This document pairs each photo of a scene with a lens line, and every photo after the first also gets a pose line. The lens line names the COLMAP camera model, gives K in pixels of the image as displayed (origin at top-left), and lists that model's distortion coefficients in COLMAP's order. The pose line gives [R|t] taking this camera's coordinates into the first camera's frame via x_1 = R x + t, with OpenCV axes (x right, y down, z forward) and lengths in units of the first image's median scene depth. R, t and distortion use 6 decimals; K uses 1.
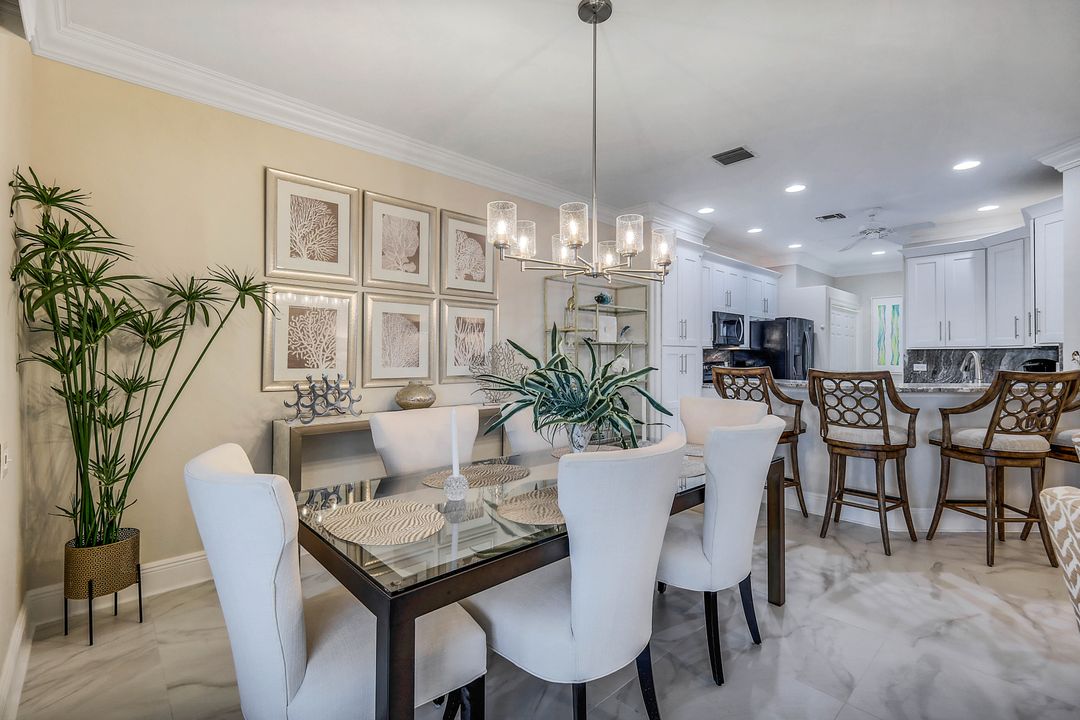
lens RADIAL K [[476.7, 0, 544.1], [0, 476.7, 351.8], [0, 0, 1]] dist [-0.000338, -0.000181]
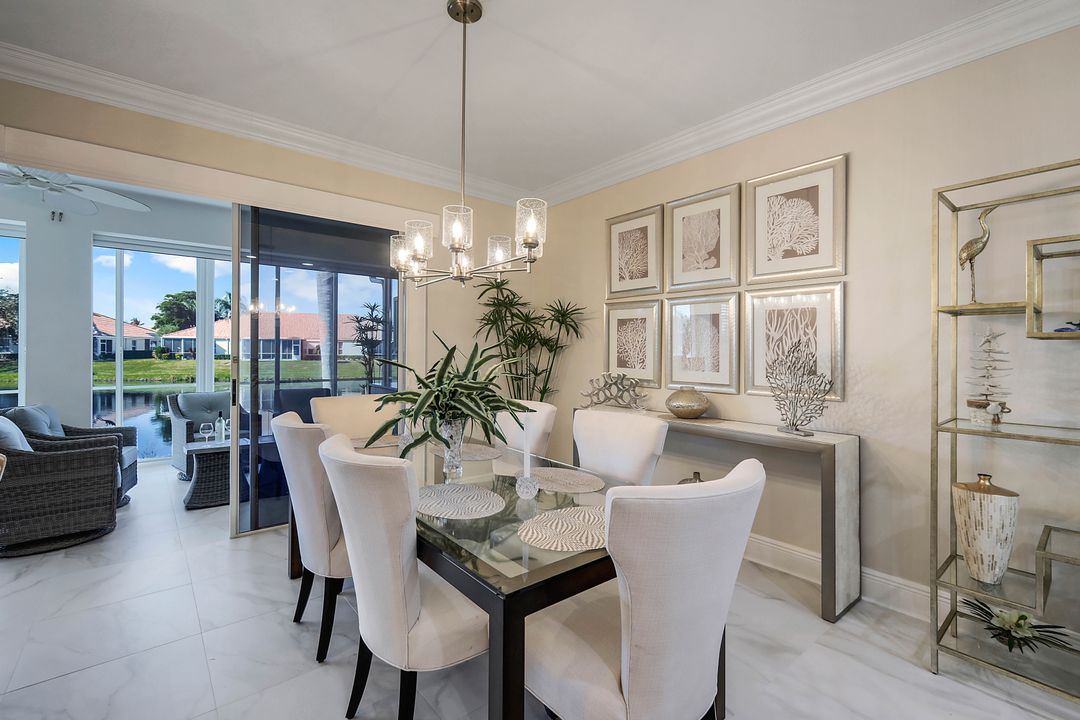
lens RADIAL K [[481.0, 0, 543.4], [0, 481.0, 355.5], [0, 0, 1]] dist [0.001314, 0.000288]
pose [[-0.054422, 0.006528, -0.998497, 0.653033], [-0.000305, 0.999978, 0.006555, -0.005303], [0.998518, 0.000661, -0.054419, 0.722012]]
